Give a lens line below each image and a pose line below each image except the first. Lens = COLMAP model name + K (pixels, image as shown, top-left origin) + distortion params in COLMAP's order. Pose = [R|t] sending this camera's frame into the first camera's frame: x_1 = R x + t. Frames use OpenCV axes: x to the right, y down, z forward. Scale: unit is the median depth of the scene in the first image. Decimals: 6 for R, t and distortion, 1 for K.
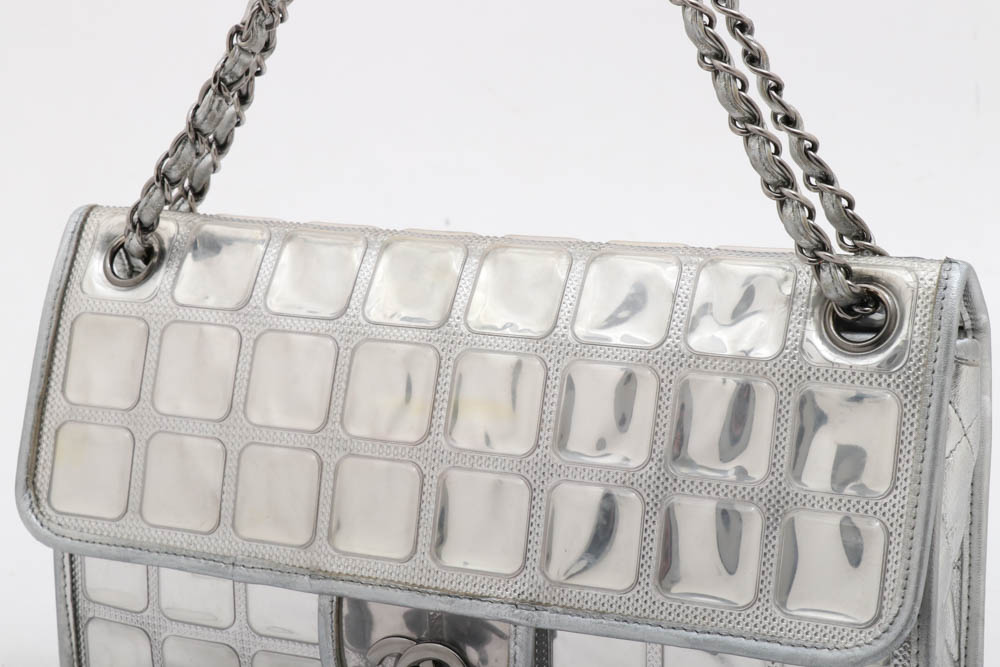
lens RADIAL K [[2398.6, 0, 509.4], [0, 2398.6, 334.2], [0, 0, 1]] dist [0.272223, 0.000000]
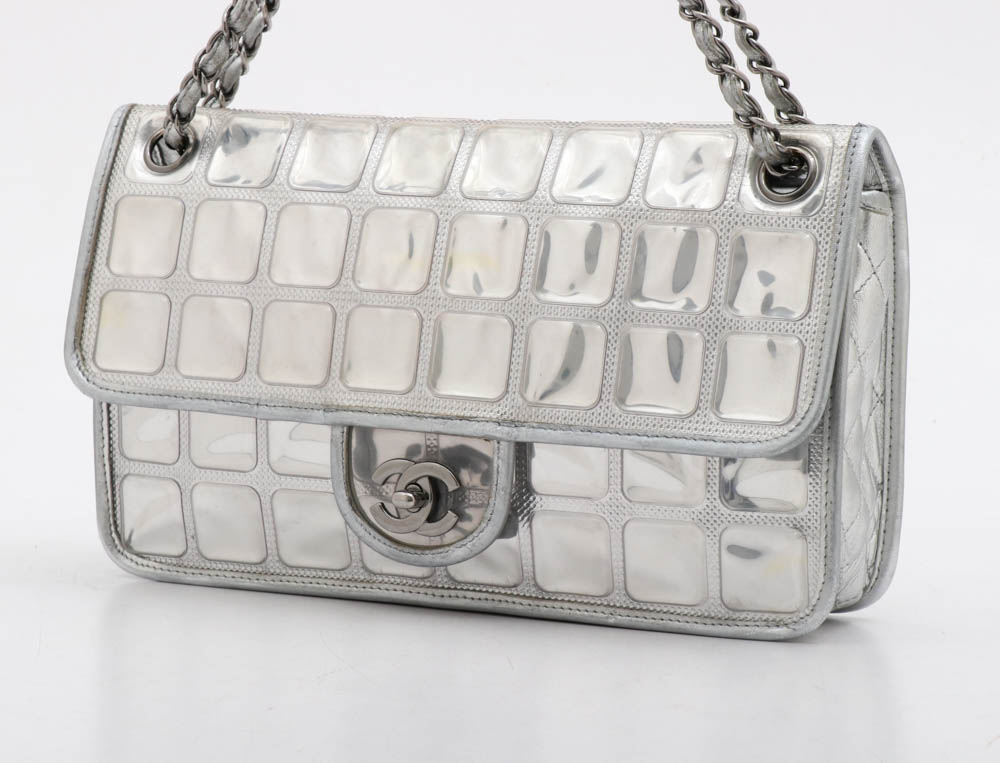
lens RADIAL K [[4093.6, 0, 480.7], [0, 4093.6, 377.7], [0, 0, 1]] dist [0.865277, 0.000000]
pose [[0.999135, 0.010651, -0.040196, 0.071923], [-0.013557, 0.997259, -0.072735, 0.228868], [0.039311, 0.073217, 0.996541, -0.968054]]
